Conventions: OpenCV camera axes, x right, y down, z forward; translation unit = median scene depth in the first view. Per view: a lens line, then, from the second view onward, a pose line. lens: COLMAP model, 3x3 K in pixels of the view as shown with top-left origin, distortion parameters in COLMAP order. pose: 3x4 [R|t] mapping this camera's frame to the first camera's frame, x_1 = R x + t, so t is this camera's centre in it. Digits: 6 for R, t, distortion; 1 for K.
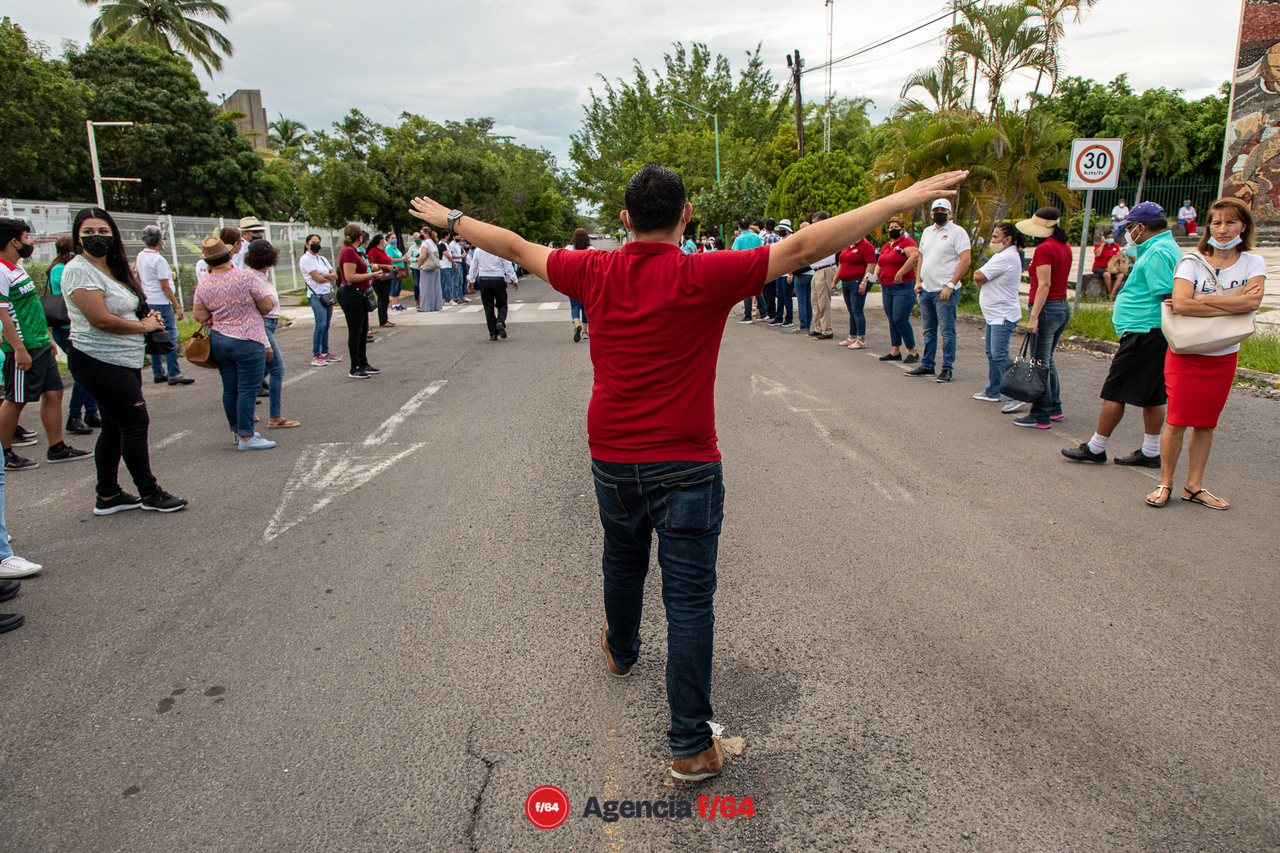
lens RADIAL K [[828.8, 0, 638.0], [0, 828.8, 427.8], [0, 0, 1]] dist [-0.003562, 0.004948]
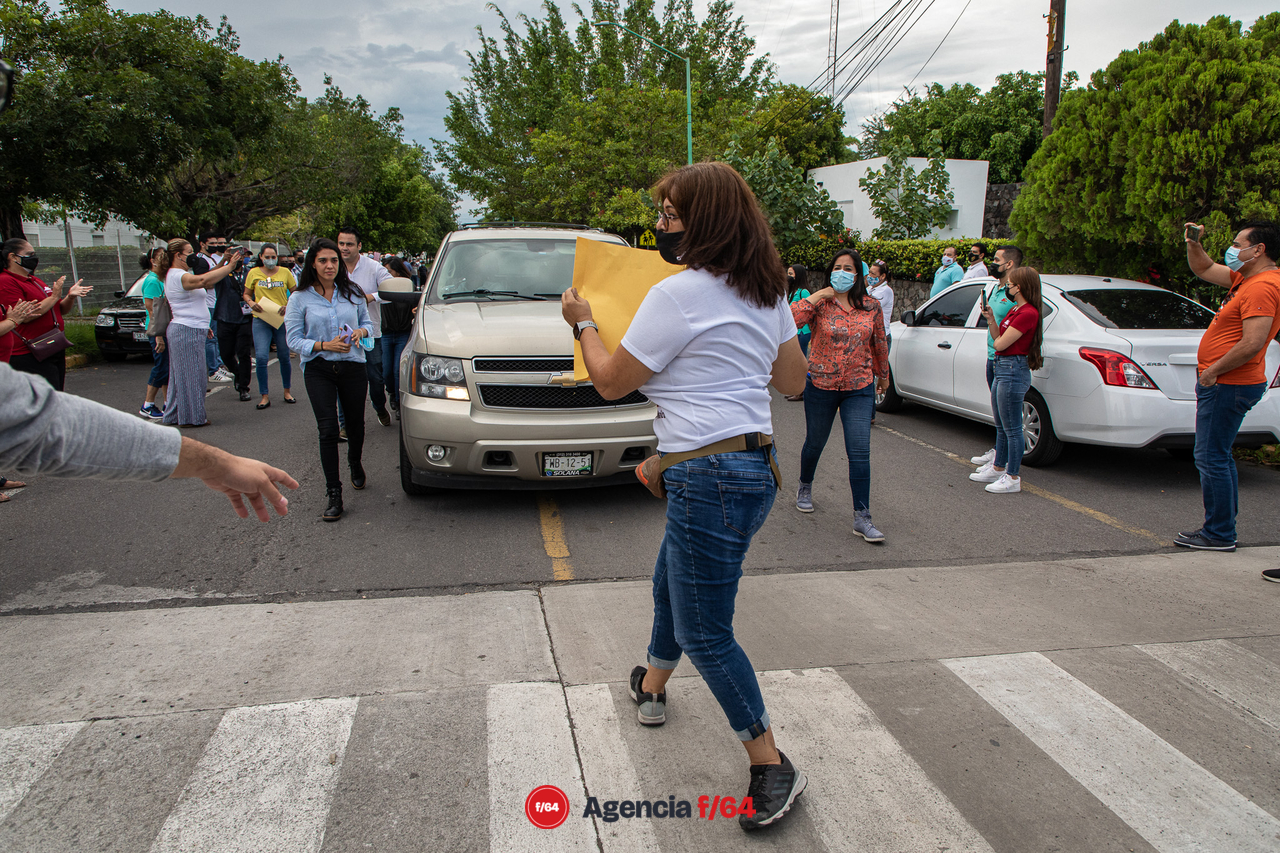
lens RADIAL K [[828.8, 0, 641.3], [0, 828.8, 432.8], [0, 0, 1]] dist [-0.003562, 0.004948]
pose [[0.988949, 0.004285, 0.148191, -0.025419], [-0.002496, 0.999922, -0.012256, -0.074626], [-0.148232, 0.011751, 0.988883, 0.327348]]
